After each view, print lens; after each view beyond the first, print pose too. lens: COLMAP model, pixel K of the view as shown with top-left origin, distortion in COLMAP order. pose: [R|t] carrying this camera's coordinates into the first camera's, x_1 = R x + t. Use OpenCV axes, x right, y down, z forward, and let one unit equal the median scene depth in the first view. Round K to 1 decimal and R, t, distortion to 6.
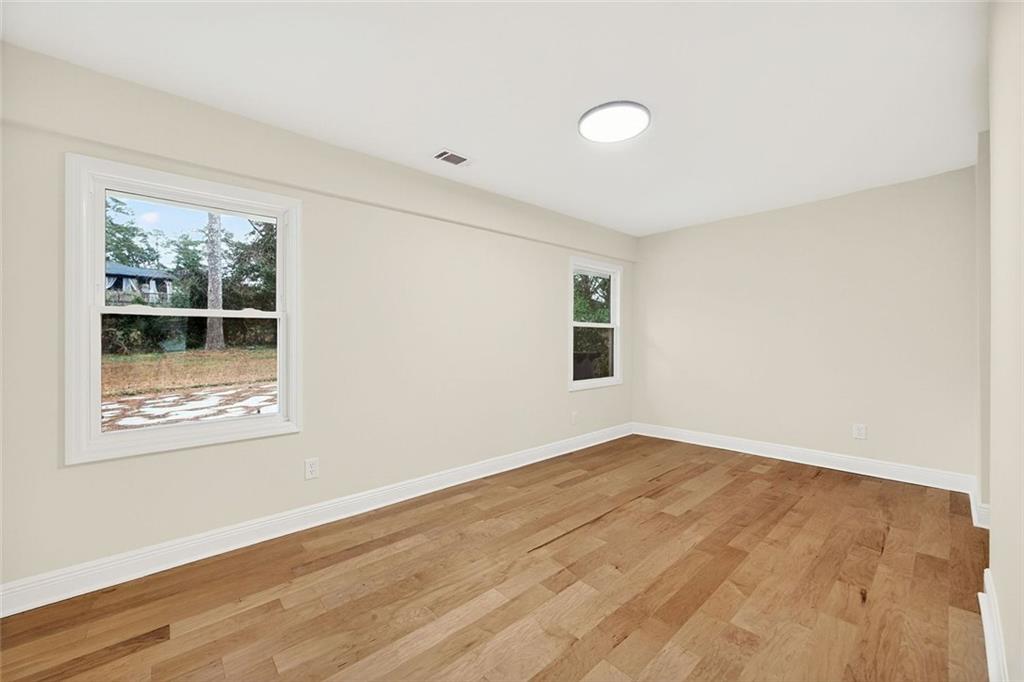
lens RADIAL K [[400.3, 0, 509.0], [0, 400.3, 344.7], [0, 0, 1]] dist [-0.001605, 0.000162]
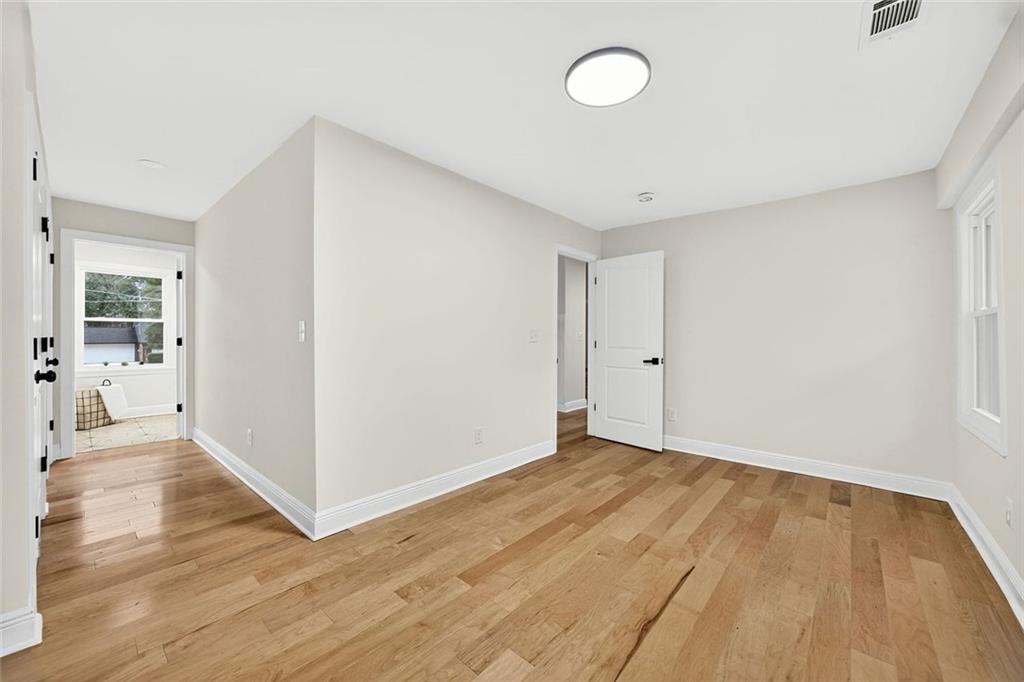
lens RADIAL K [[392.0, 0, 512.9], [0, 392.0, 335.0], [0, 0, 1]] dist [-0.000733, 0.000000]
pose [[-0.991565, 0.000420, -0.129610, 0.537304], [0.001076, 0.999987, -0.004994, -0.010163], [0.129606, -0.005091, -0.991553, 1.708552]]
